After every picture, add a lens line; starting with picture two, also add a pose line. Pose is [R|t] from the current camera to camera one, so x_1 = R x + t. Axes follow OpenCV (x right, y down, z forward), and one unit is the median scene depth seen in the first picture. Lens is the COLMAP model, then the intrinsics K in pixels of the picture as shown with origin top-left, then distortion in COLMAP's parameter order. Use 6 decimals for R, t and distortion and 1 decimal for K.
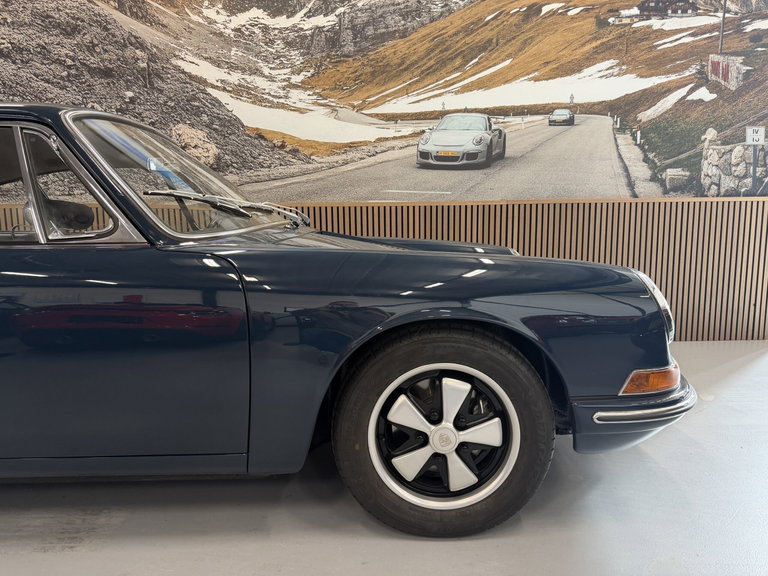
lens RADIAL K [[534.7, 0, 383.1], [0, 534.7, 288.5], [0, 0, 1]] dist [-0.017589, 0.008663]
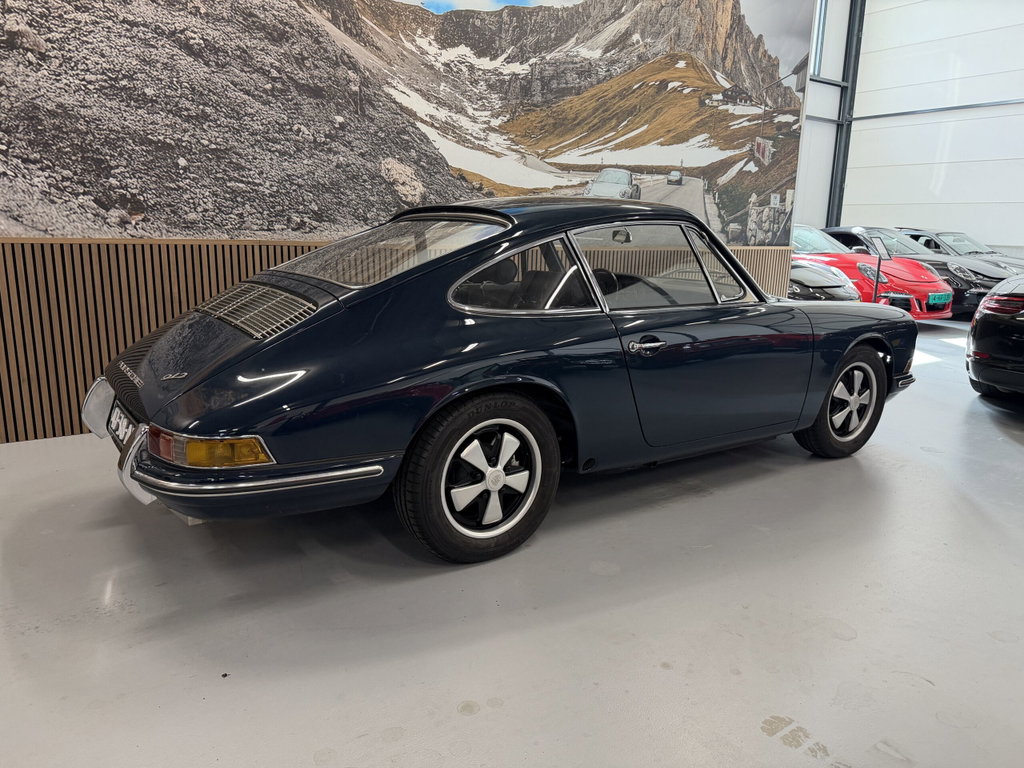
lens RADIAL K [[713.0, 0, 509.7], [0, 713.0, 386.9], [0, 0, 1]] dist [-0.017589, 0.008663]
pose [[0.840158, -0.086232, 0.535443, -0.906997], [0.032777, 0.993547, 0.108579, -0.037358], [-0.541351, -0.073673, 0.837563, -0.190295]]
